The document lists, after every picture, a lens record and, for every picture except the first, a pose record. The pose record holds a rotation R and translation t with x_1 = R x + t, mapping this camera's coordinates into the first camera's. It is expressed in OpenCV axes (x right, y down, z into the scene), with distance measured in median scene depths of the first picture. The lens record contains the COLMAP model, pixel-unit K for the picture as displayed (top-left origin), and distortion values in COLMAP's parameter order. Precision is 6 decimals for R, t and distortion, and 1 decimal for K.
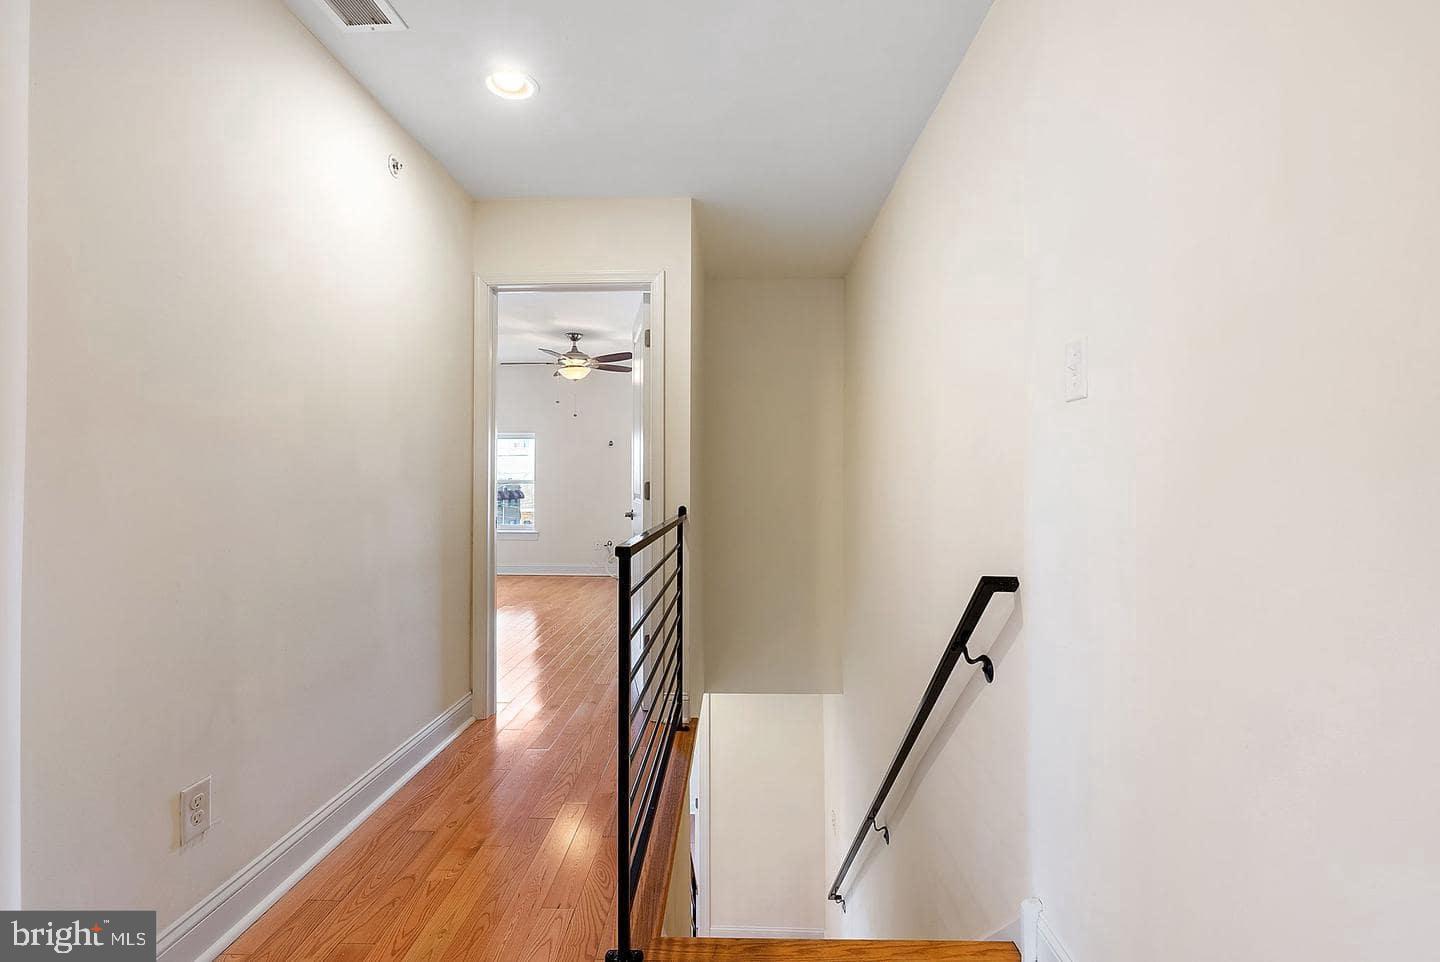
lens RADIAL K [[750.3, 0, 720.0], [0, 750.3, 481.0], [0, 0, 1]] dist [-0.002760, 0.000354]
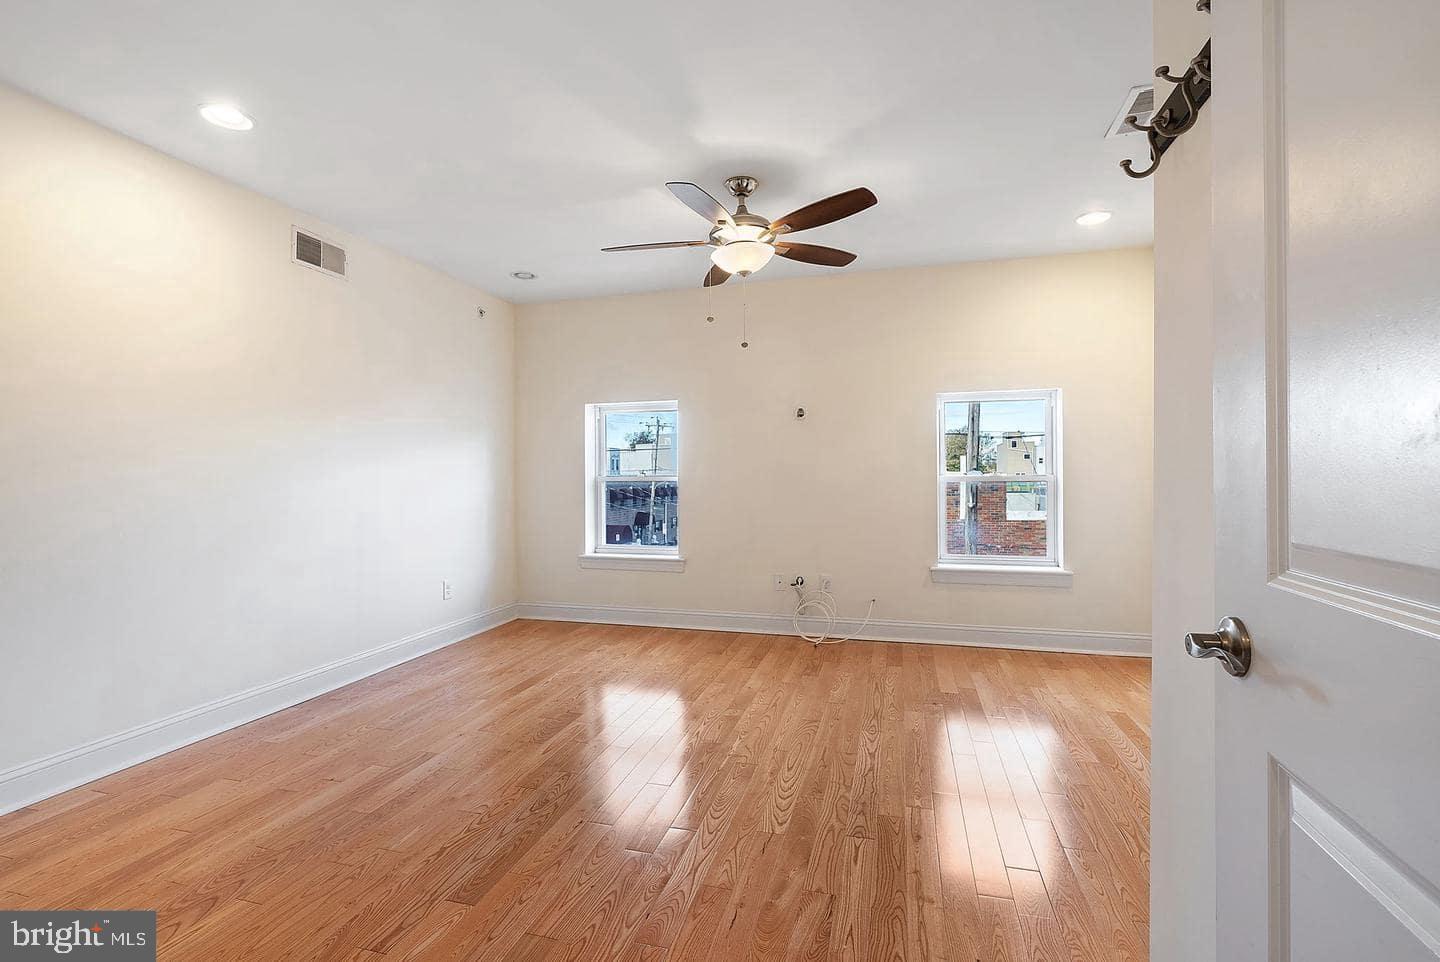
lens RADIAL K [[750.3, 0, 720.0], [0, 750.3, 481.0], [0, 0, 1]] dist [-0.002760, 0.000354]
pose [[0.977122, -0.004300, -0.212634, -0.101432], [0.008983, 0.999738, 0.021064, -0.011464], [0.212488, -0.022492, 0.976905, 0.499334]]
